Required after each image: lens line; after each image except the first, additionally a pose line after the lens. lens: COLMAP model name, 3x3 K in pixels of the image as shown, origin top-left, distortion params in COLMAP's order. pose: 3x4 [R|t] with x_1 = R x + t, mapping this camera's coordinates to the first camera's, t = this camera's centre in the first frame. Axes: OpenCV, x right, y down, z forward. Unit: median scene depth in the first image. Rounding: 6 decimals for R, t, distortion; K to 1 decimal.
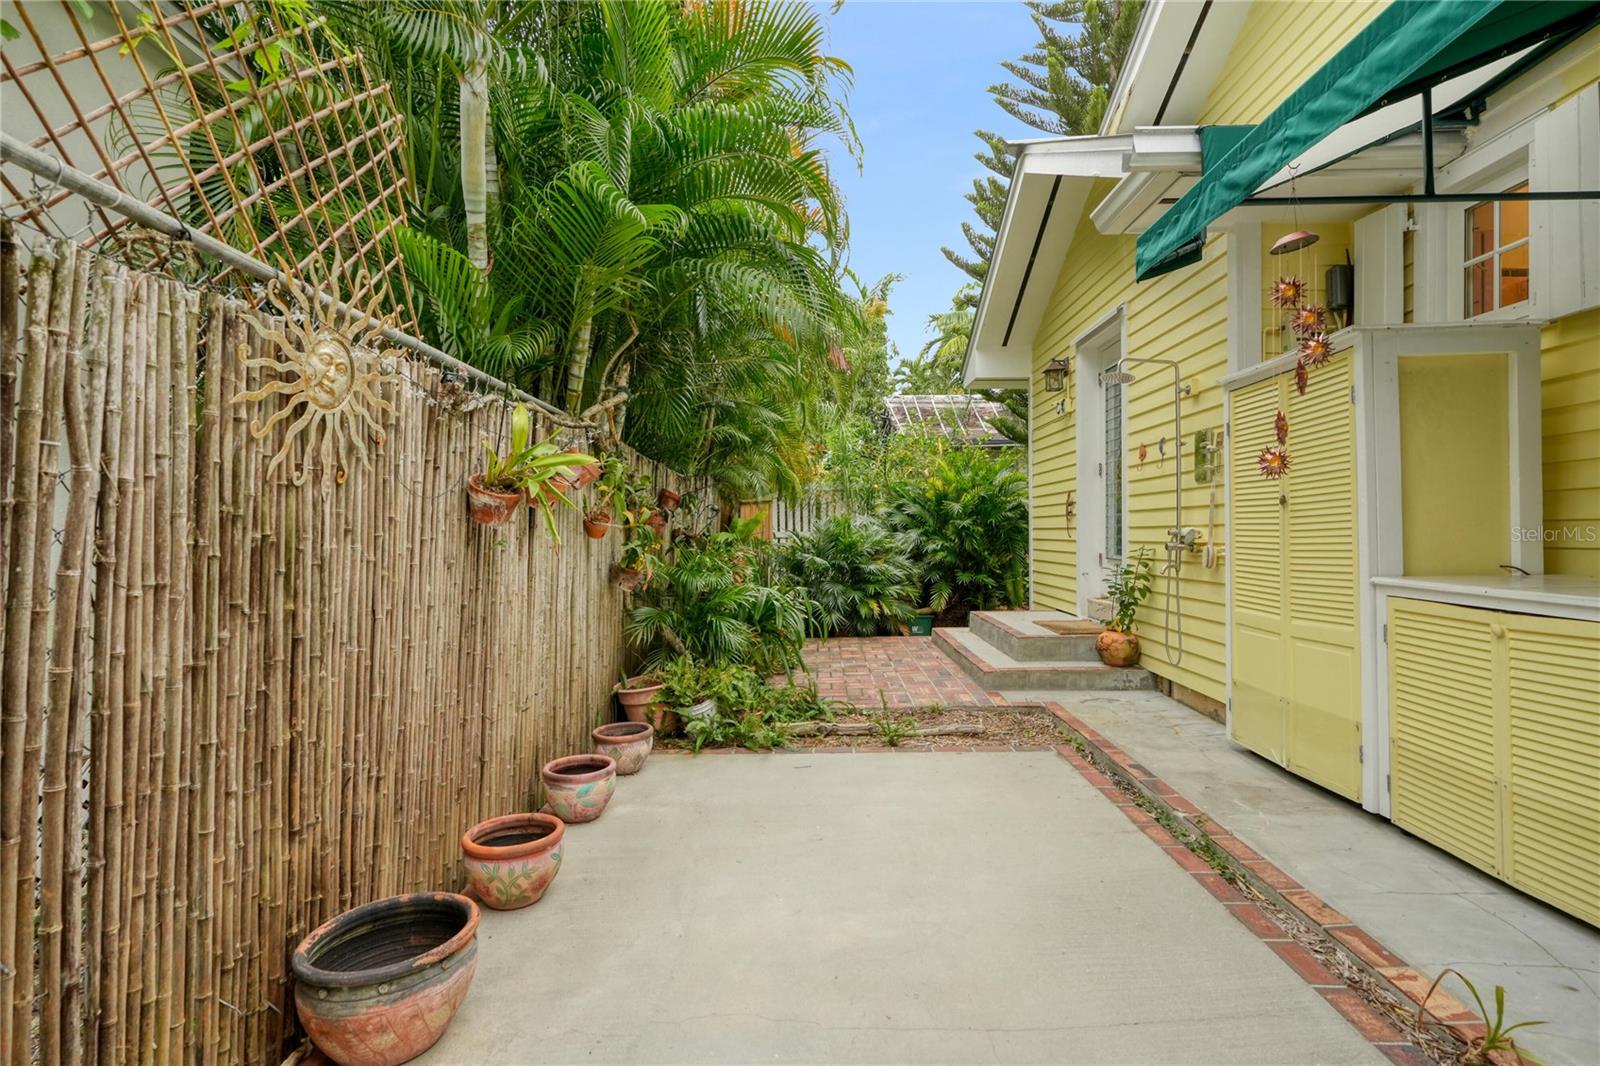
lens RADIAL K [[746.7, 0, 783.1], [0, 746.7, 526.9], [0, 0, 1]] dist [-0.003890, 0.000803]
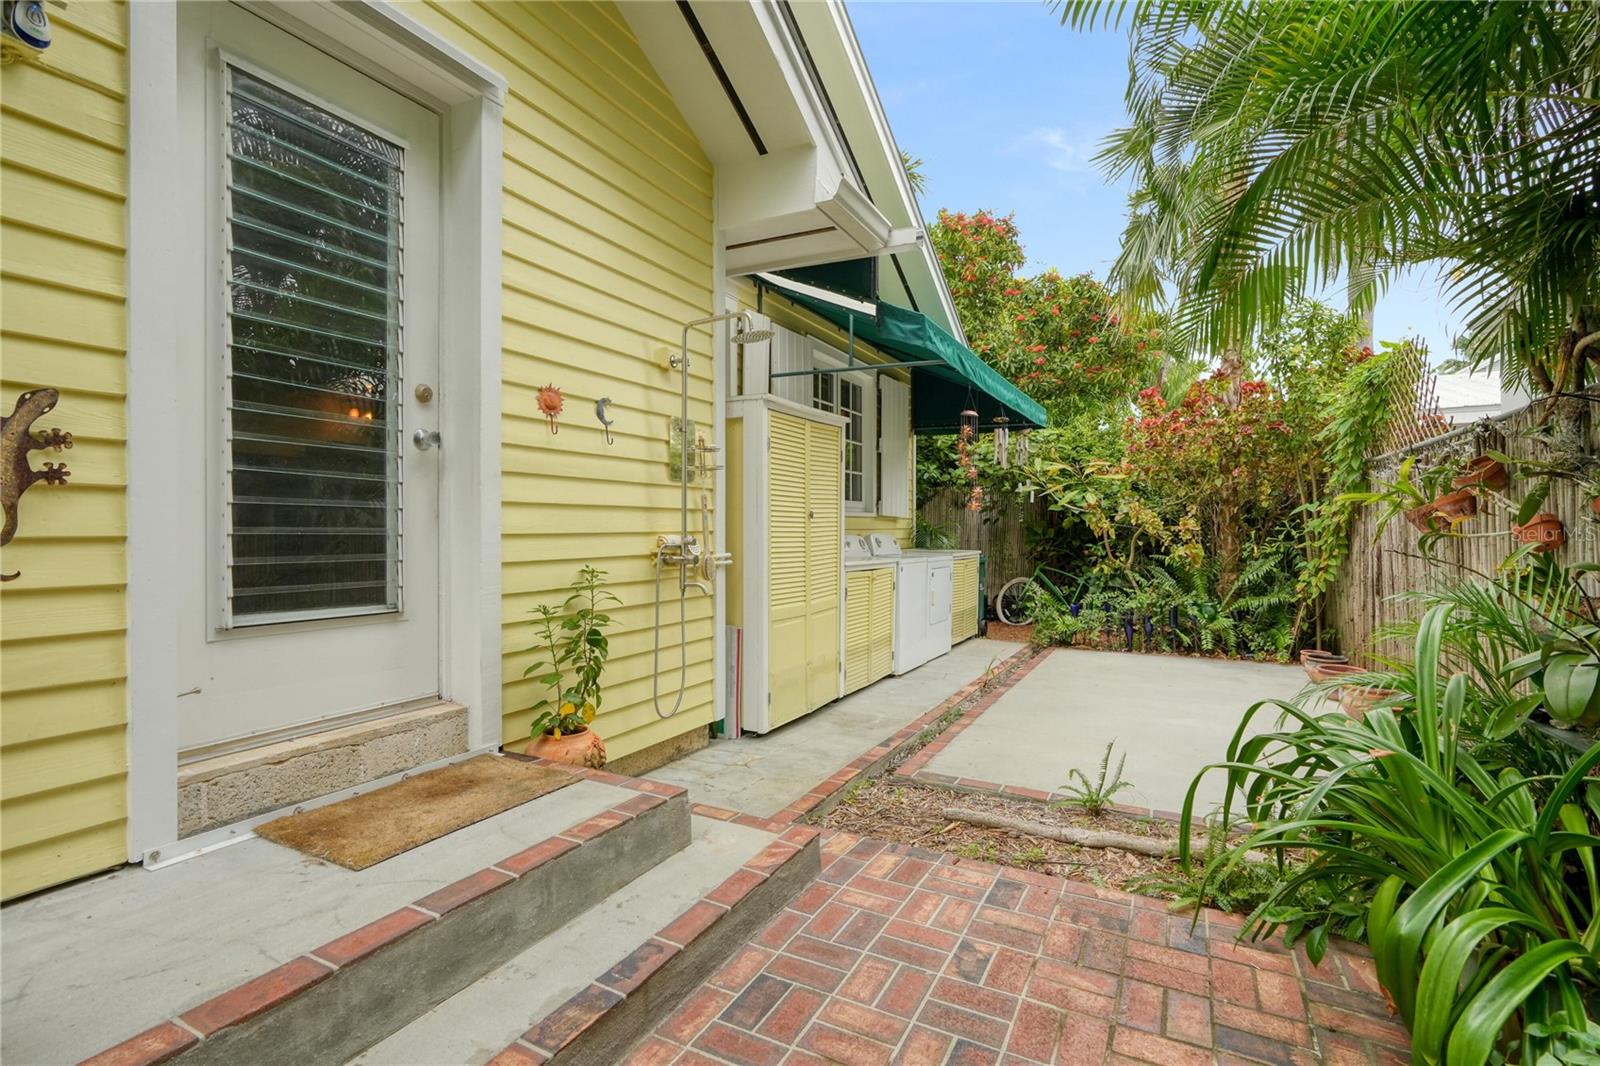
lens RADIAL K [[746.7, 0, 783.1], [0, 746.7, 526.9], [0, 0, 1]] dist [-0.003890, 0.000803]
pose [[-0.899438, 0.000779, 0.437047, 0.136297], [-0.002060, 0.999980, -0.006021, -0.005008], [-0.437043, -0.006316, -0.899418, 2.486853]]
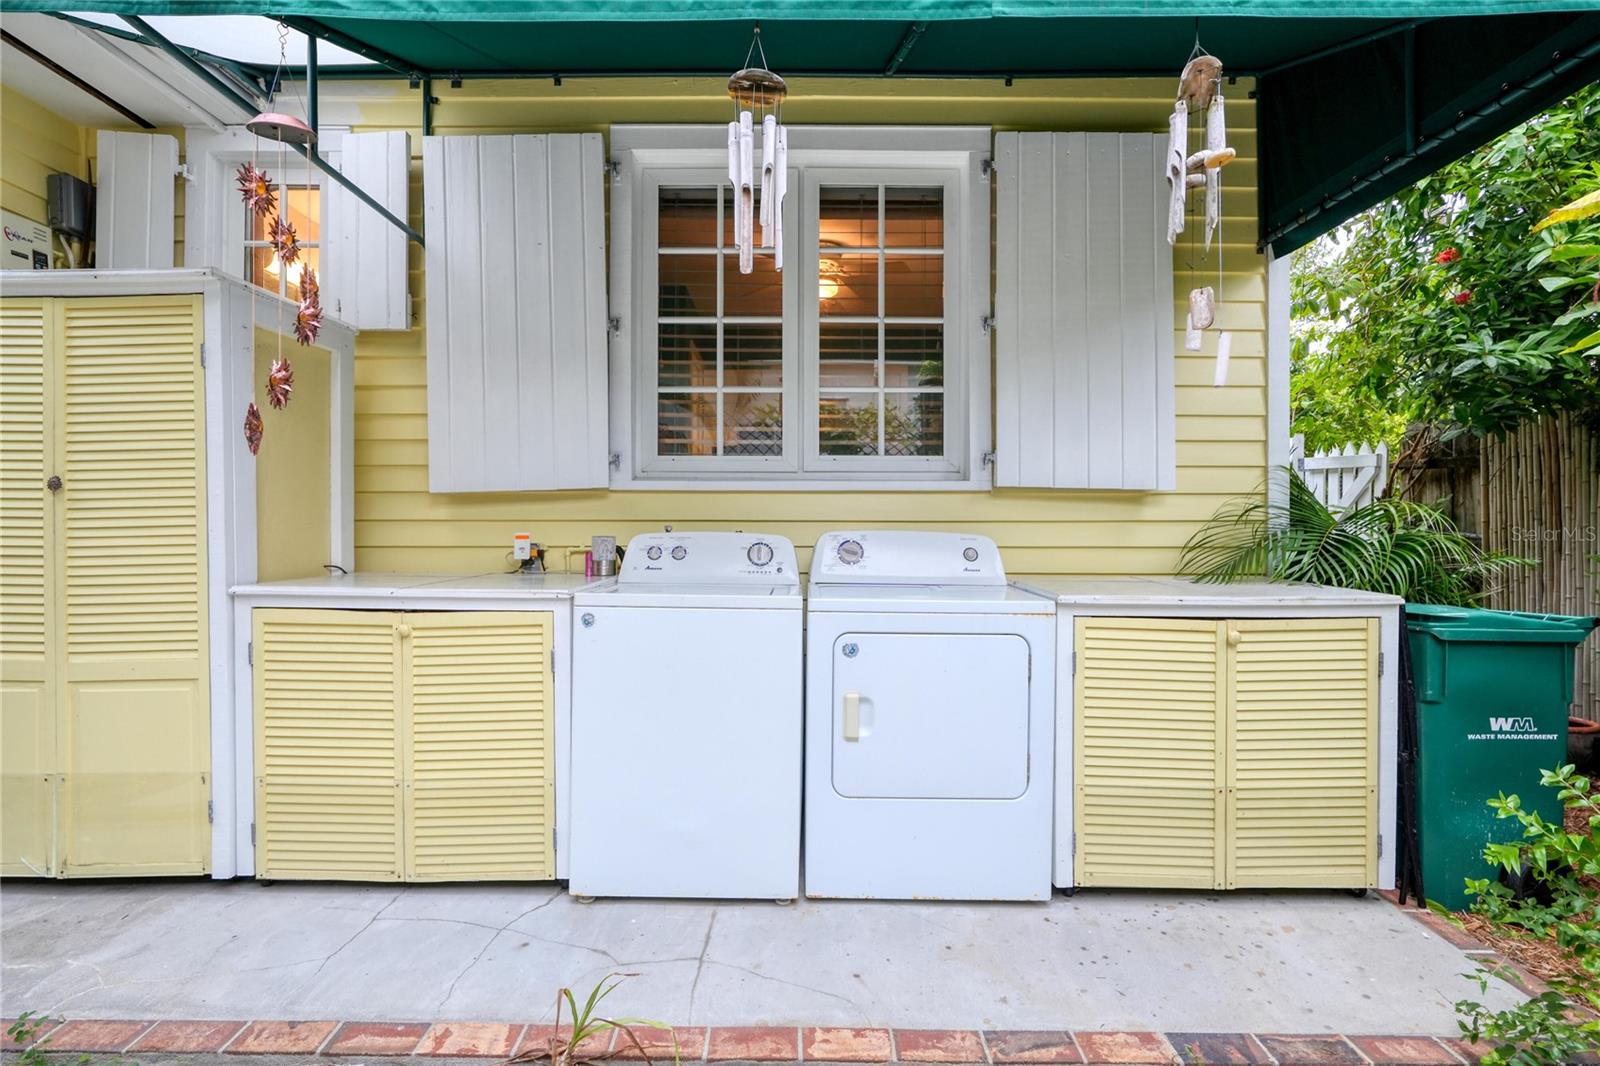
lens RADIAL K [[746.7, 0, 783.1], [0, 746.7, 526.9], [0, 0, 1]] dist [-0.003890, 0.000803]
pose [[-0.040589, 0.006721, 0.999153, -0.043352], [-0.008932, 0.999935, -0.007089, 0.003041], [-0.999136, -0.009212, -0.040527, 0.443052]]
